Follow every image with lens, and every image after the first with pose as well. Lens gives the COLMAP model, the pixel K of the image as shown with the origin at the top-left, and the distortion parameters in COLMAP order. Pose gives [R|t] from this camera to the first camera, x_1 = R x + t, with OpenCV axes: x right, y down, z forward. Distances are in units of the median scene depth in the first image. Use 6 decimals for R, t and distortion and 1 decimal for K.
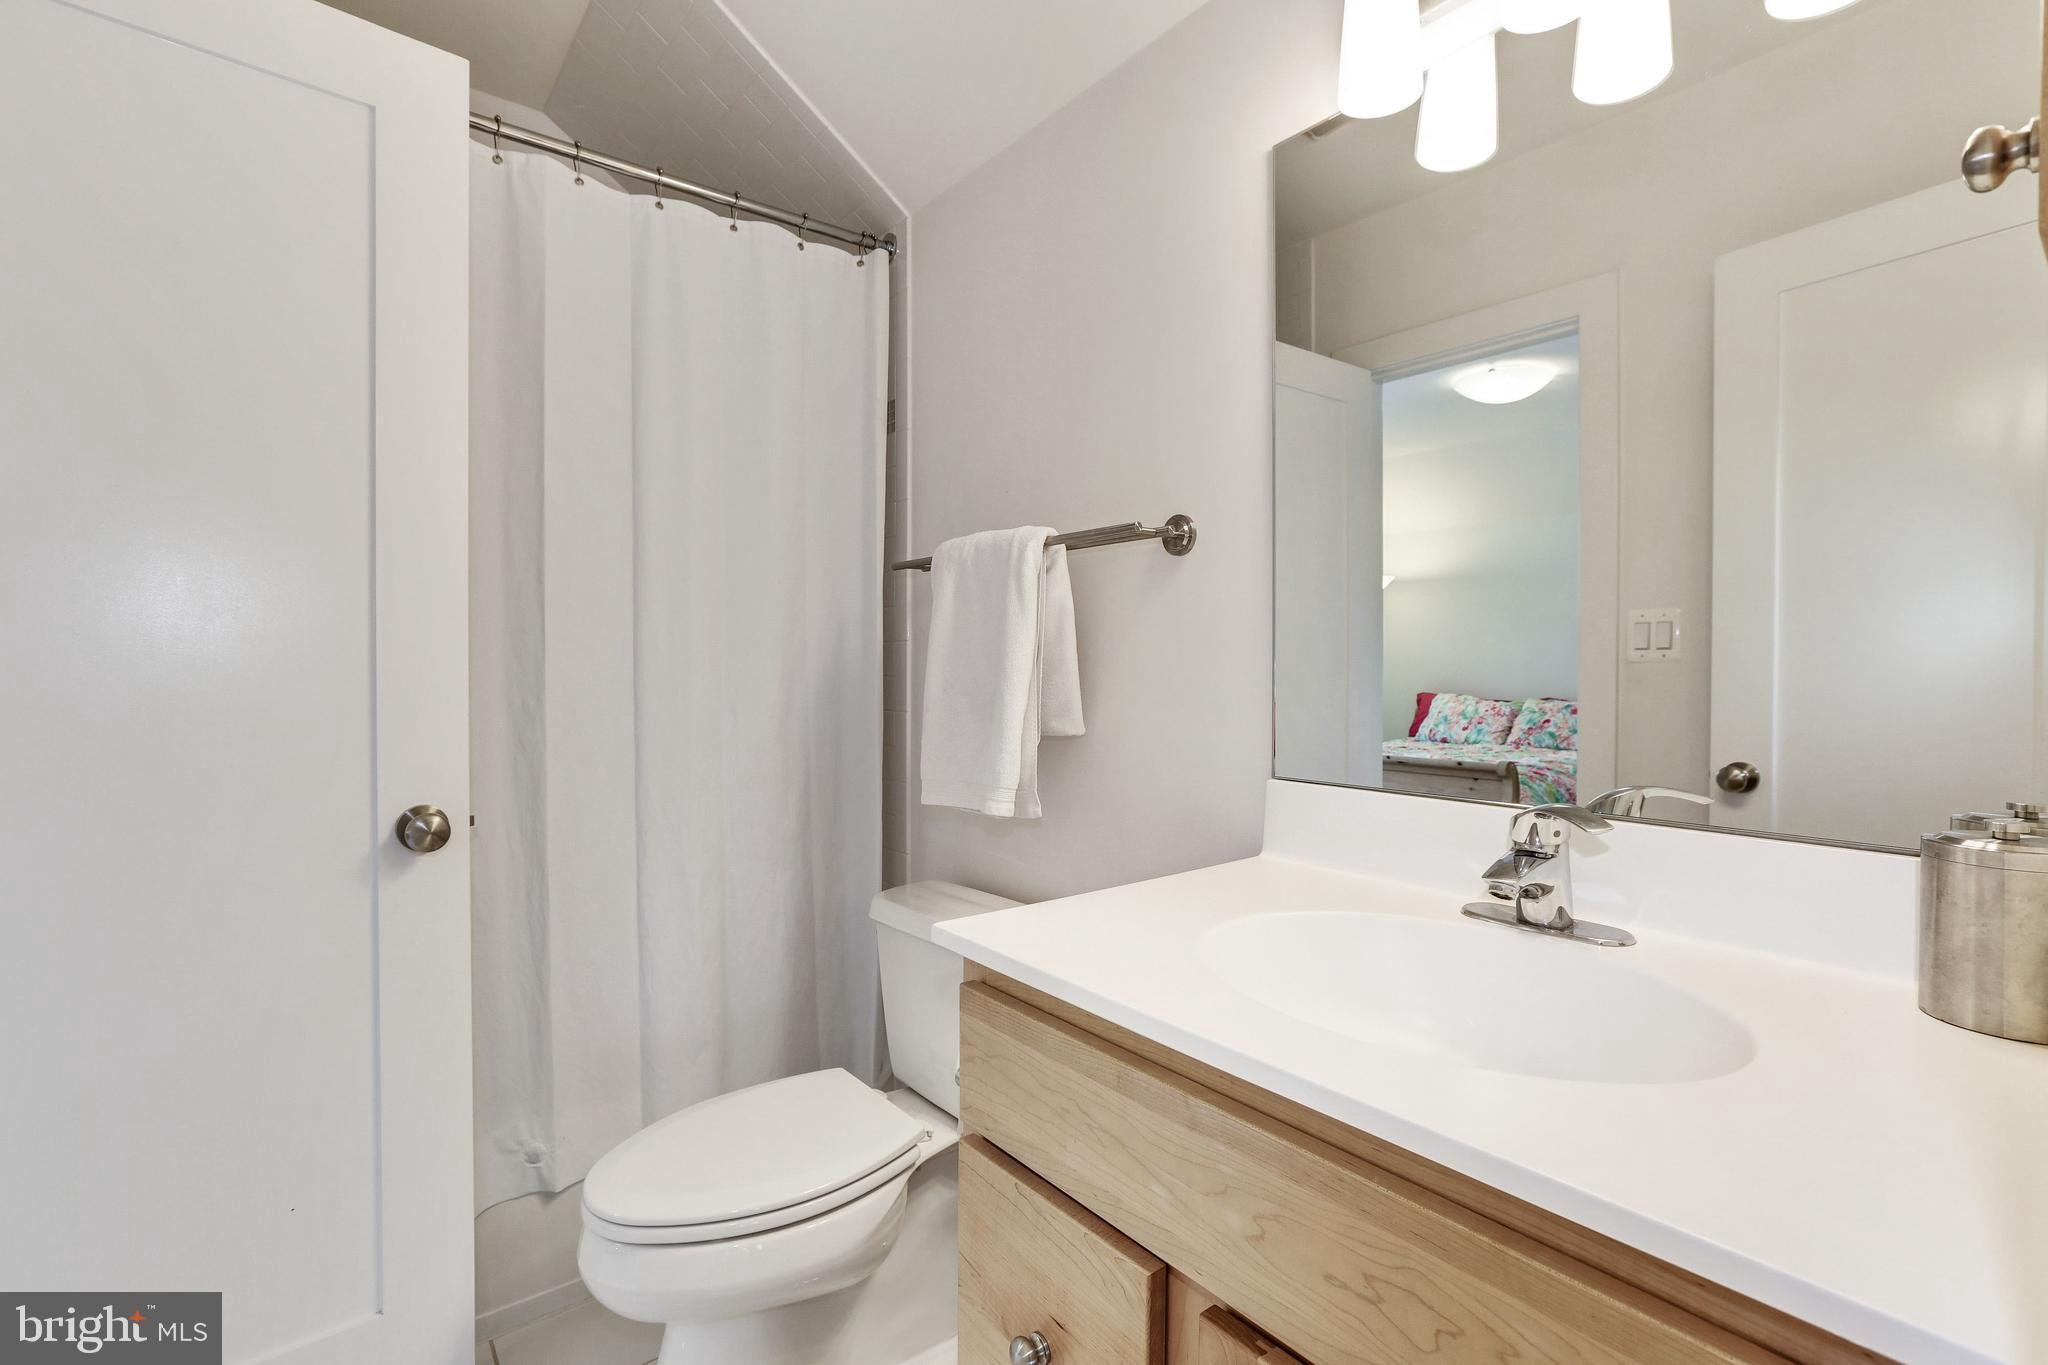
lens RADIAL K [[934.7, 0, 1026.0], [0, 934.7, 679.5], [0, 0, 1]] dist [-0.036647, -0.000130]
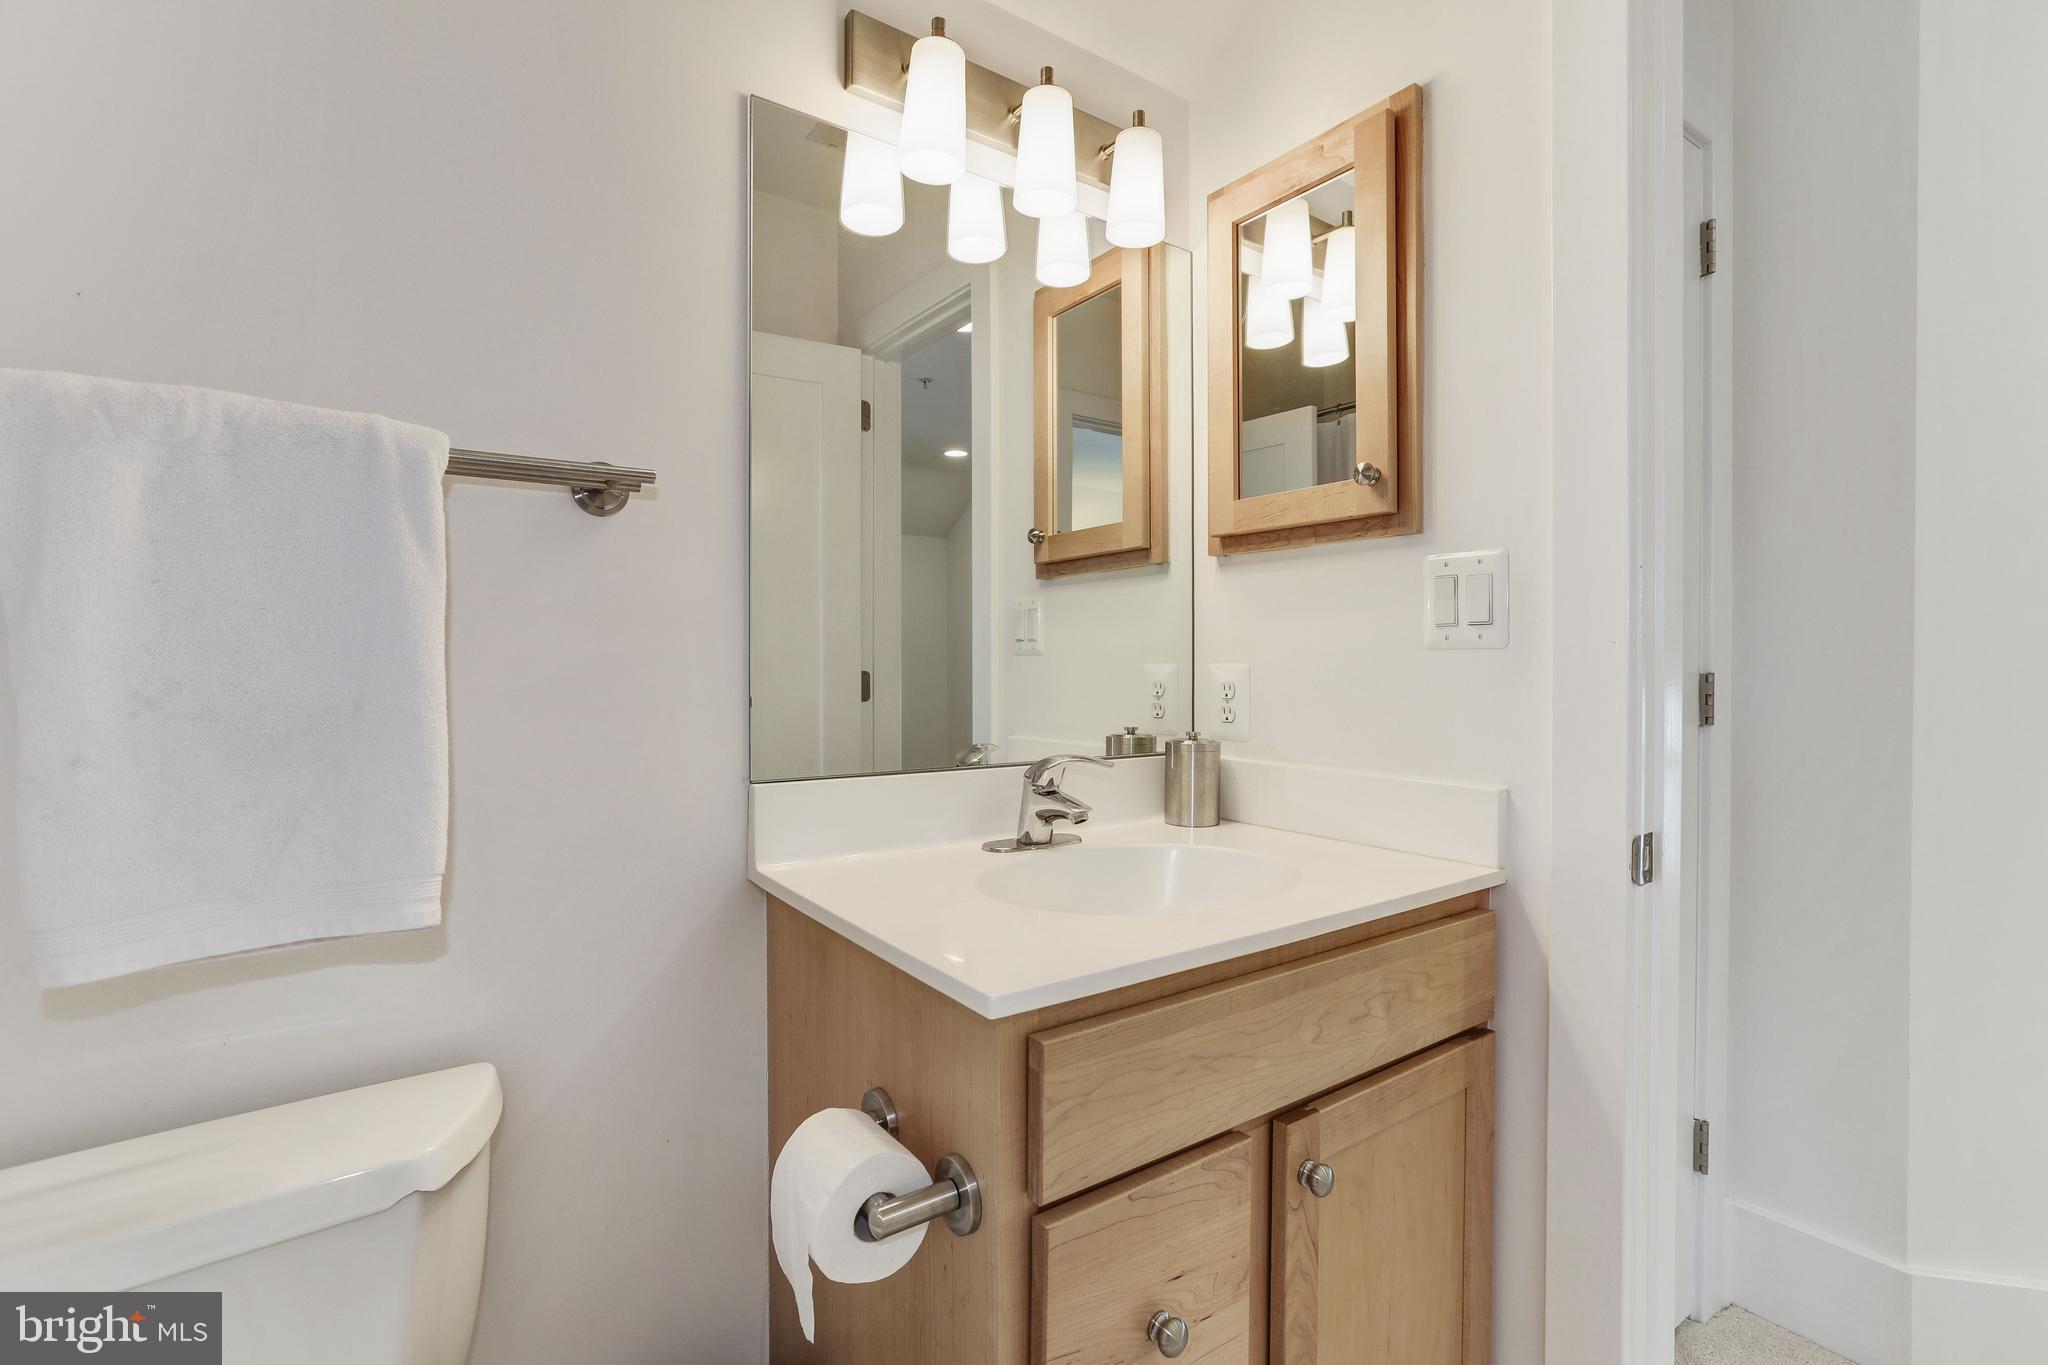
lens RADIAL K [[934.7, 0, 1025.9], [0, 934.7, 670.9], [0, 0, 1]] dist [-0.036647, -0.000130]
pose [[0.039558, -0.011044, 0.999156, -1.055789], [0.016054, 0.999817, 0.010416, -0.015747], [-0.999088, 0.015629, 0.039728, 1.154143]]
